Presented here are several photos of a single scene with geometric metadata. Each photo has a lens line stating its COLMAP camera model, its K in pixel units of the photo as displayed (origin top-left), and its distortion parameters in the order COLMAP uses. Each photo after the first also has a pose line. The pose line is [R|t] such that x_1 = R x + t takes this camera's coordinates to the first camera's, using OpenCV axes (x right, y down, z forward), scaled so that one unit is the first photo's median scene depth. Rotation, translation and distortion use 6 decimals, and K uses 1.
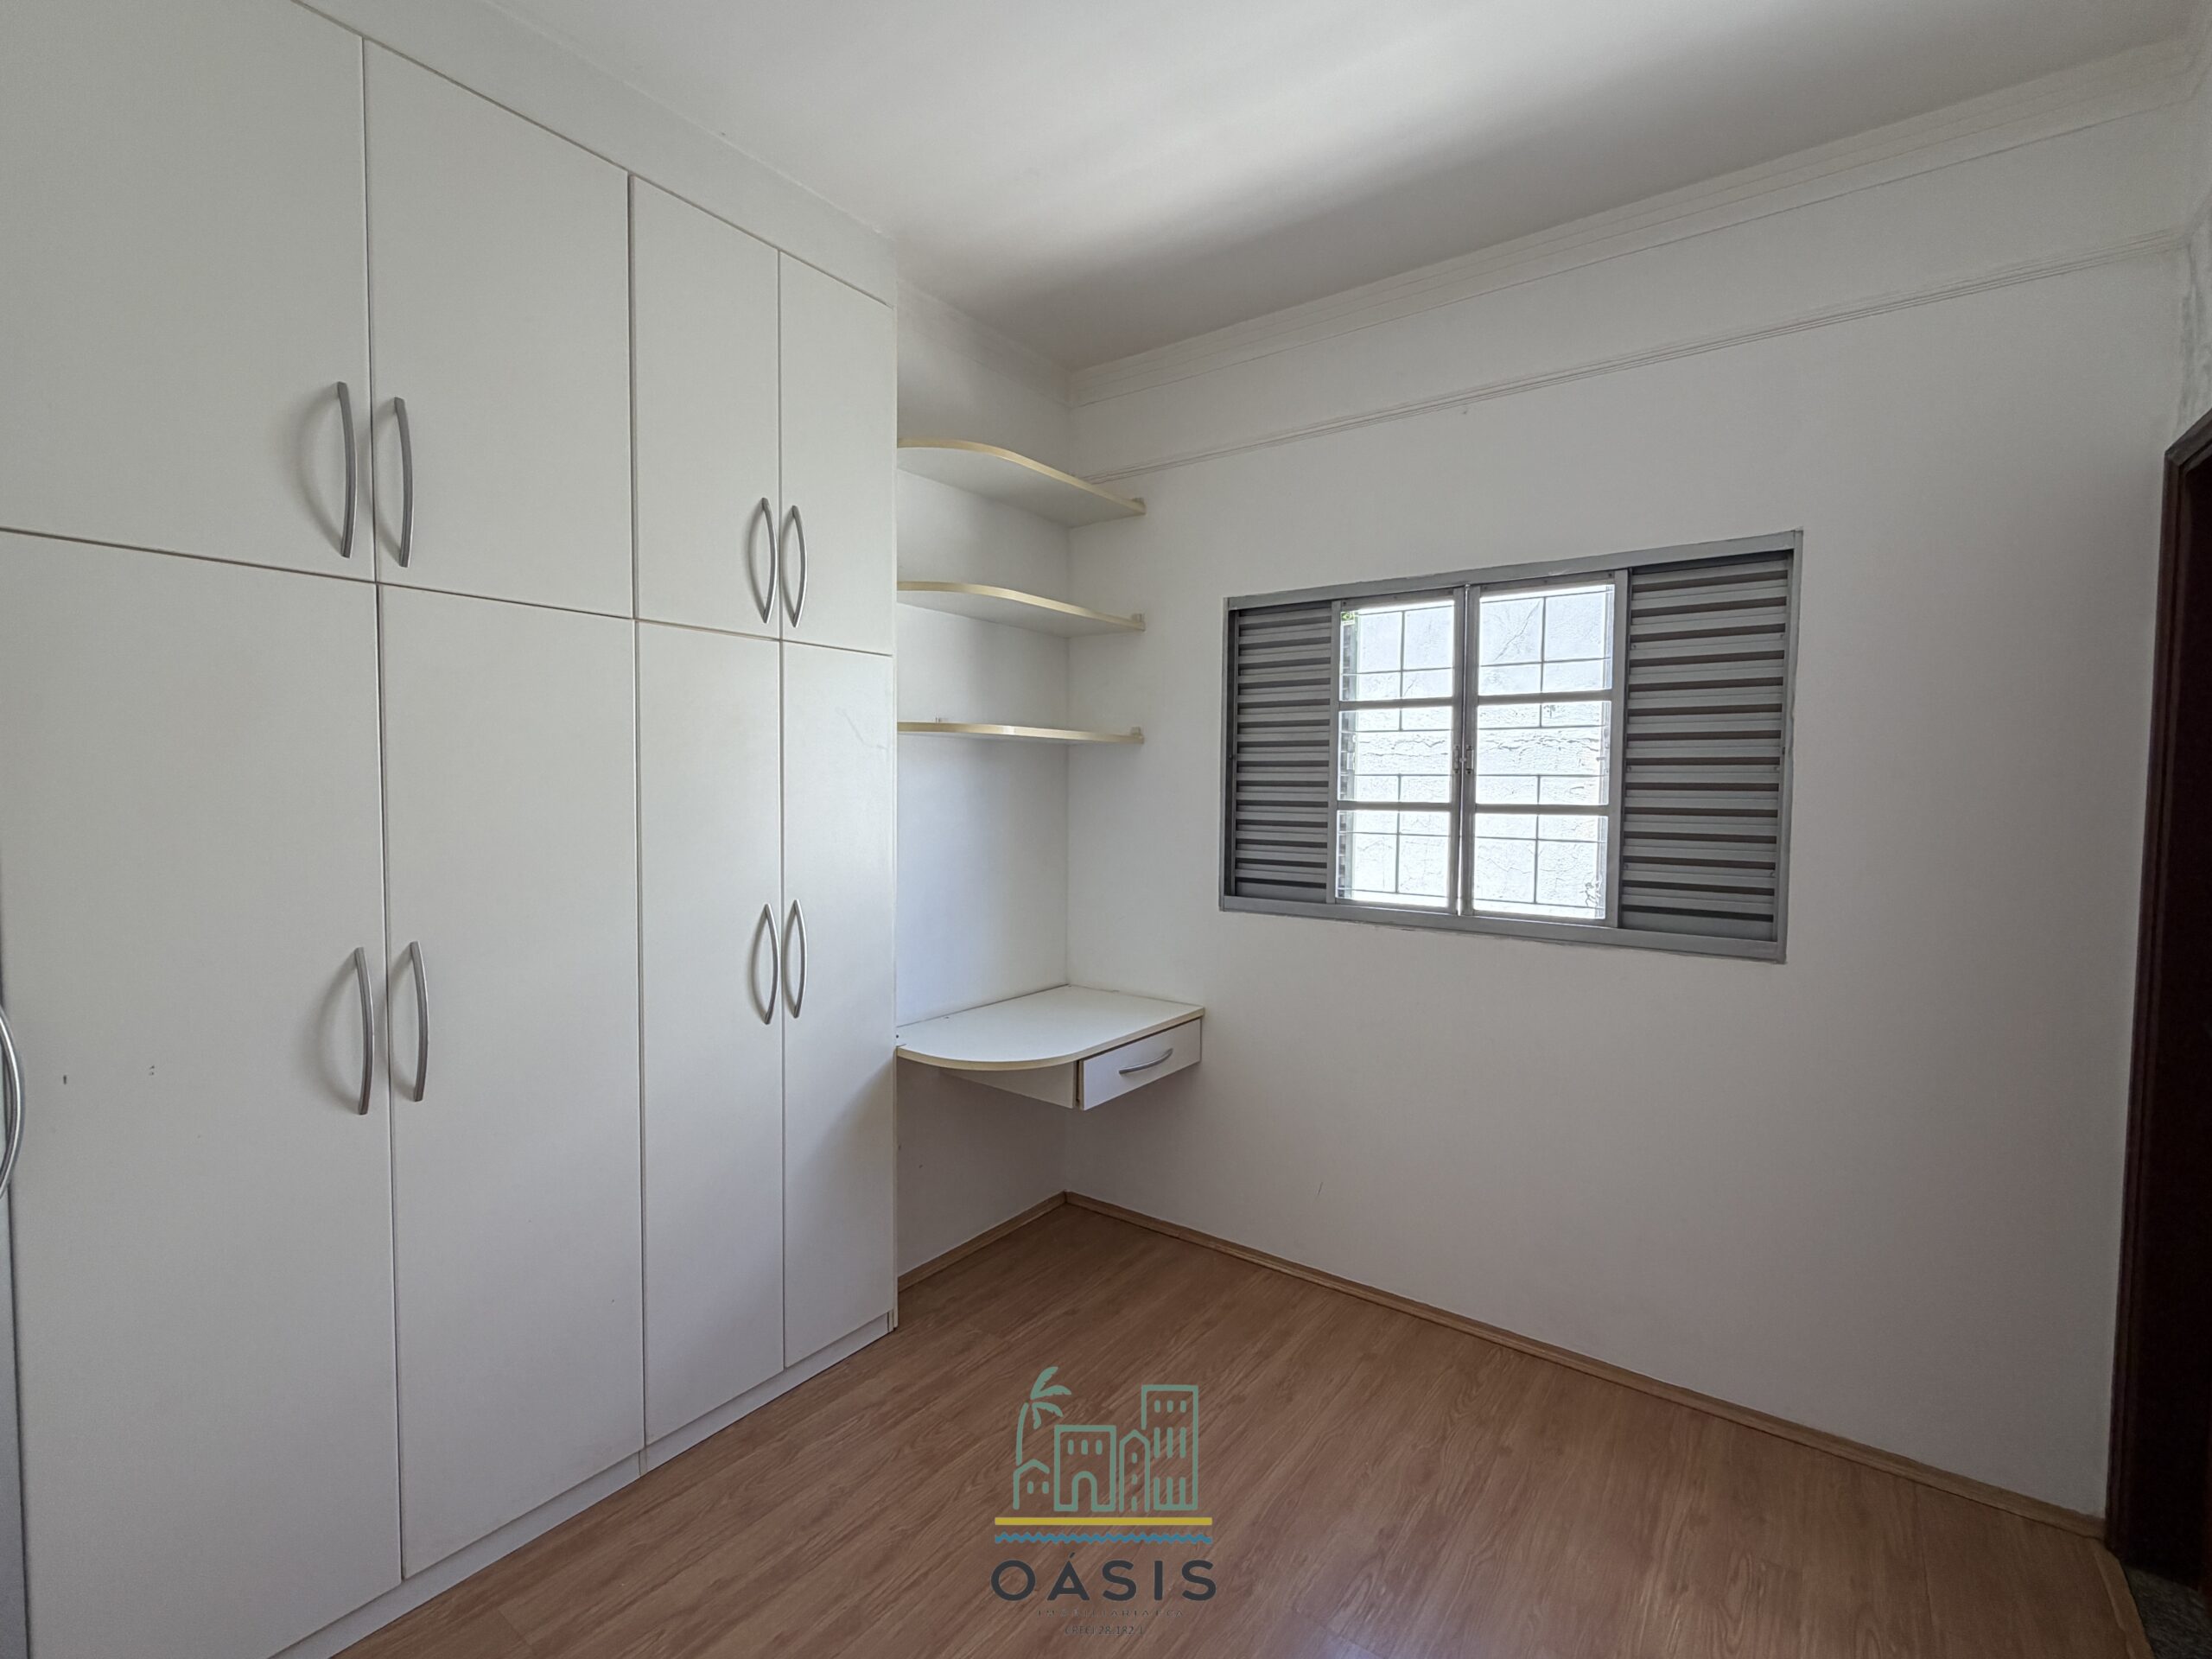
lens RADIAL K [[989.9, 0, 1106.0], [0, 989.9, 829.5], [0, 0, 1]] dist [0.001316, 0.000305]
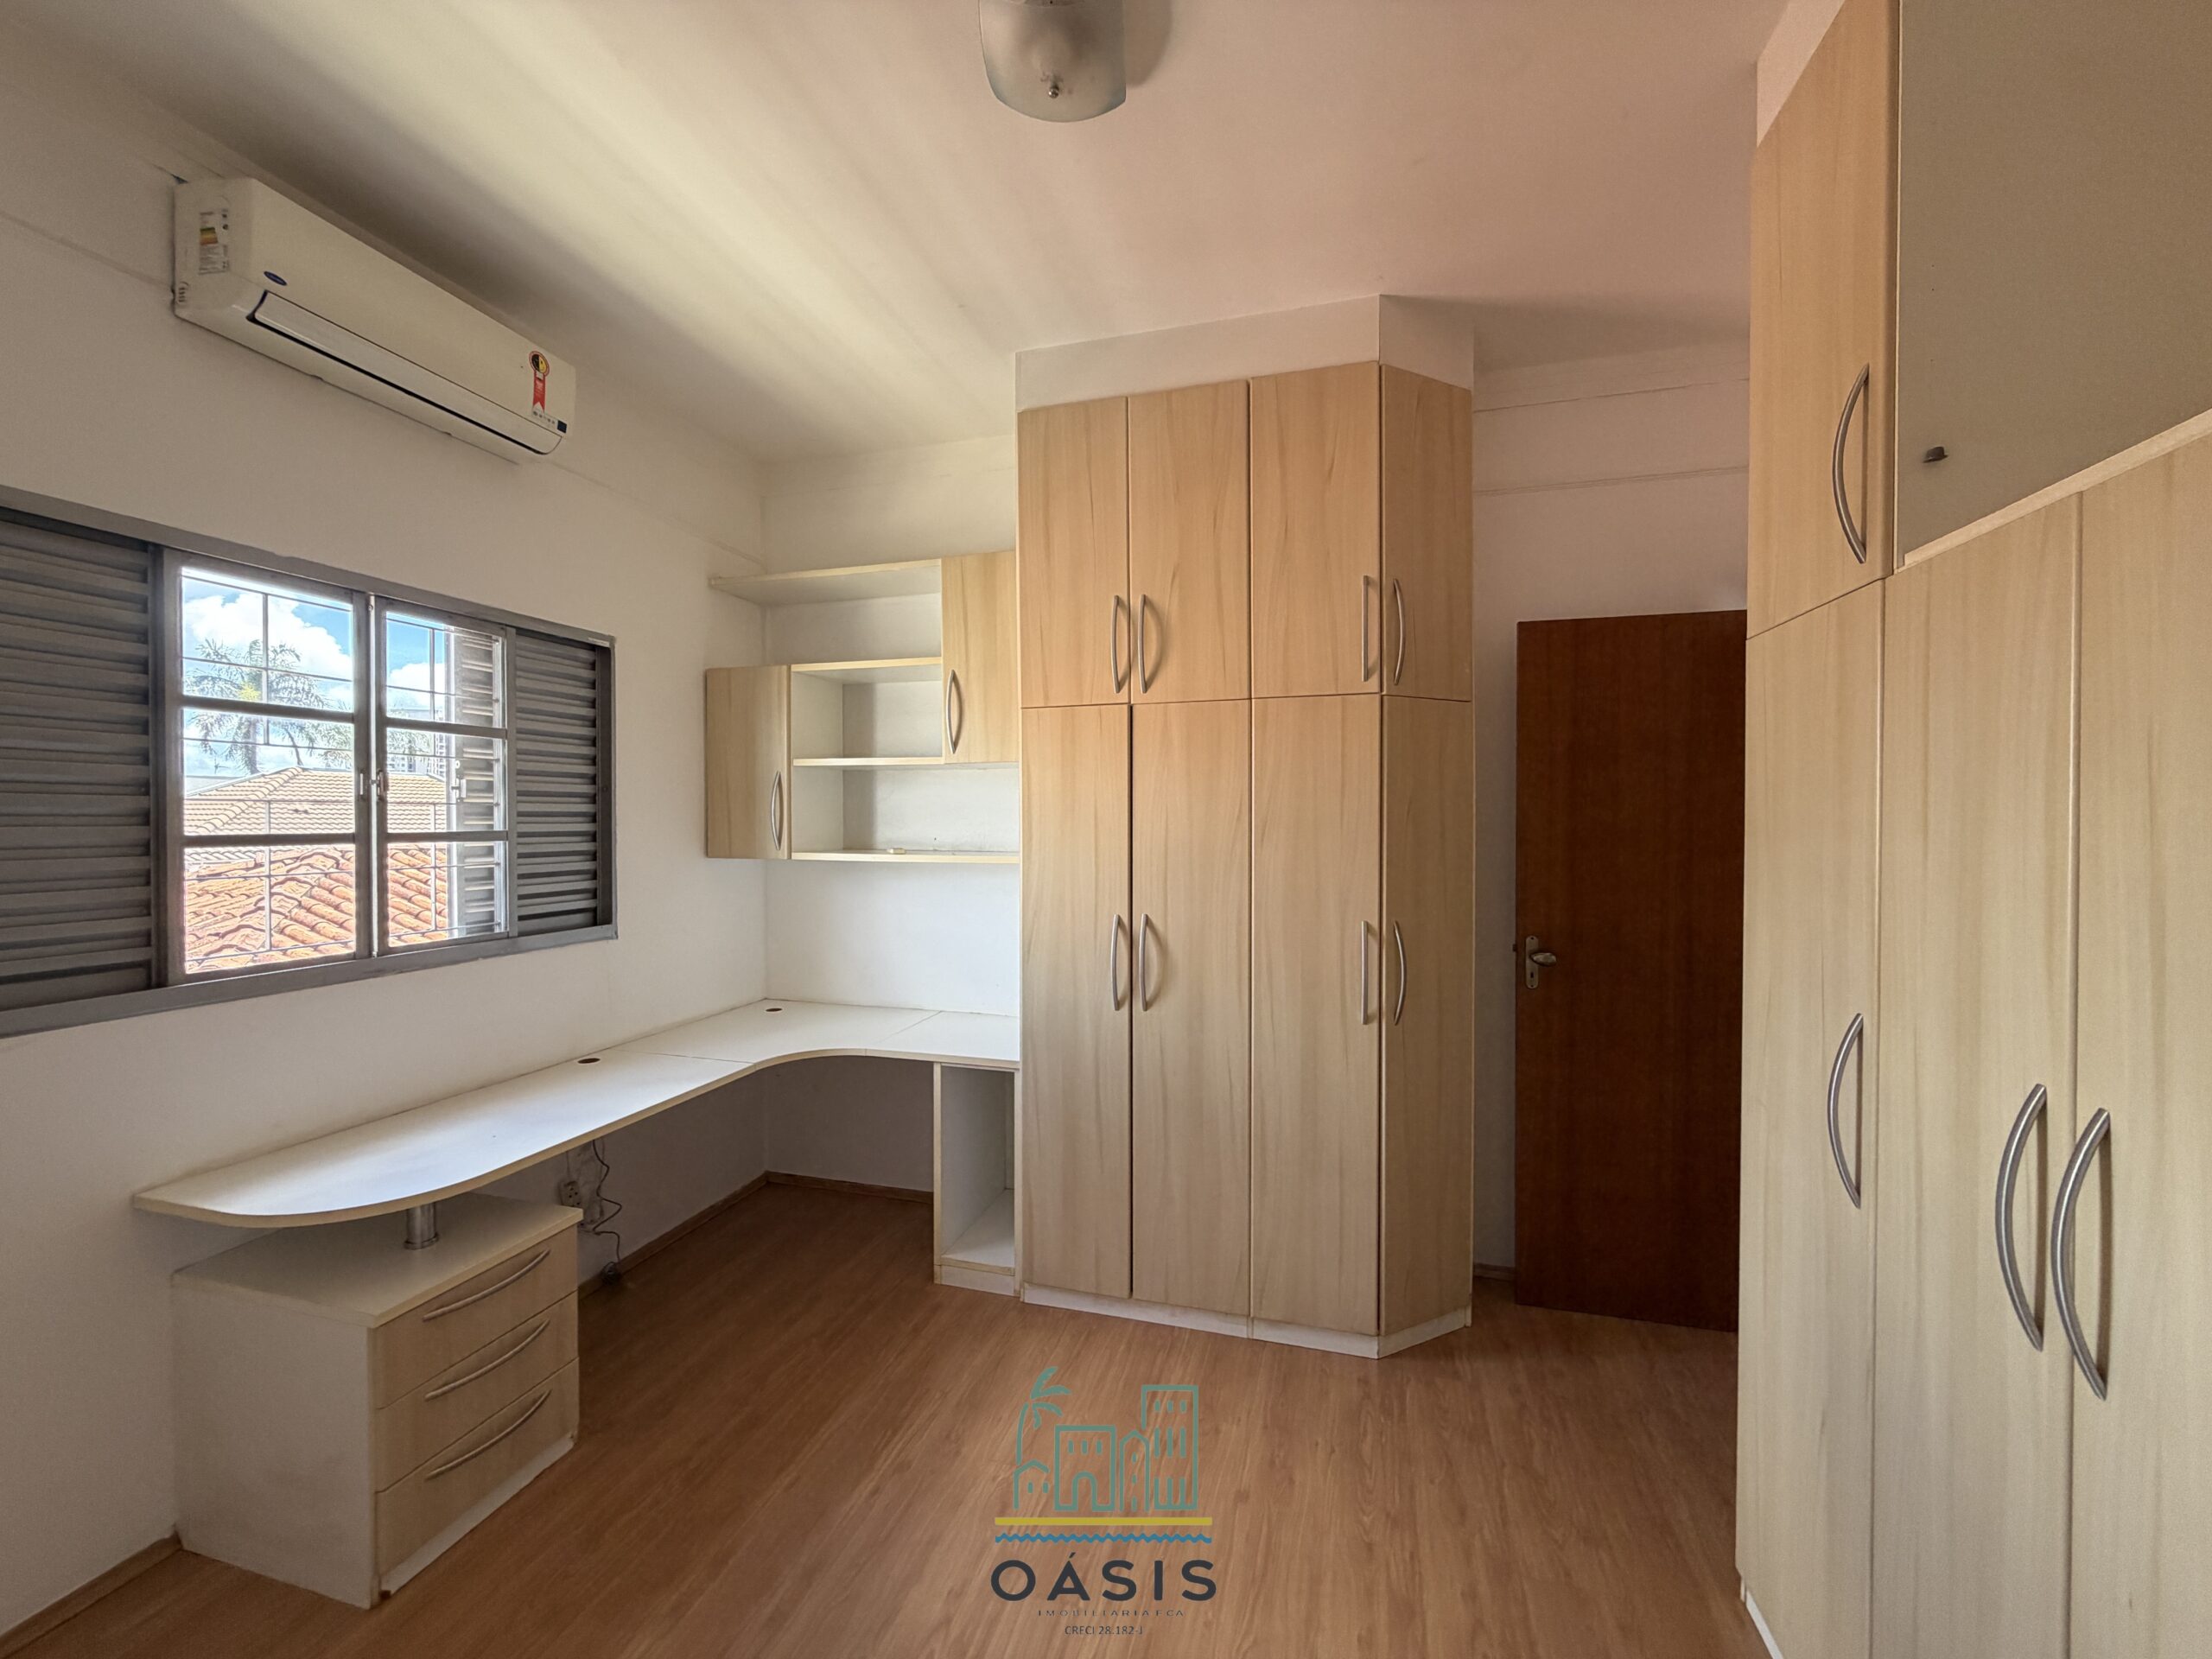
lens RADIAL K [[943.4, 0, 1106.0], [0, 943.4, 829.5], [0, 0, 1]] dist [0.000134, 0.000019]
pose [[-0.369038, -0.023106, 0.929127, -0.688525], [0.029919, 0.998877, 0.036724, -0.041462], [-0.928932, 0.041351, -0.367933, 0.691134]]
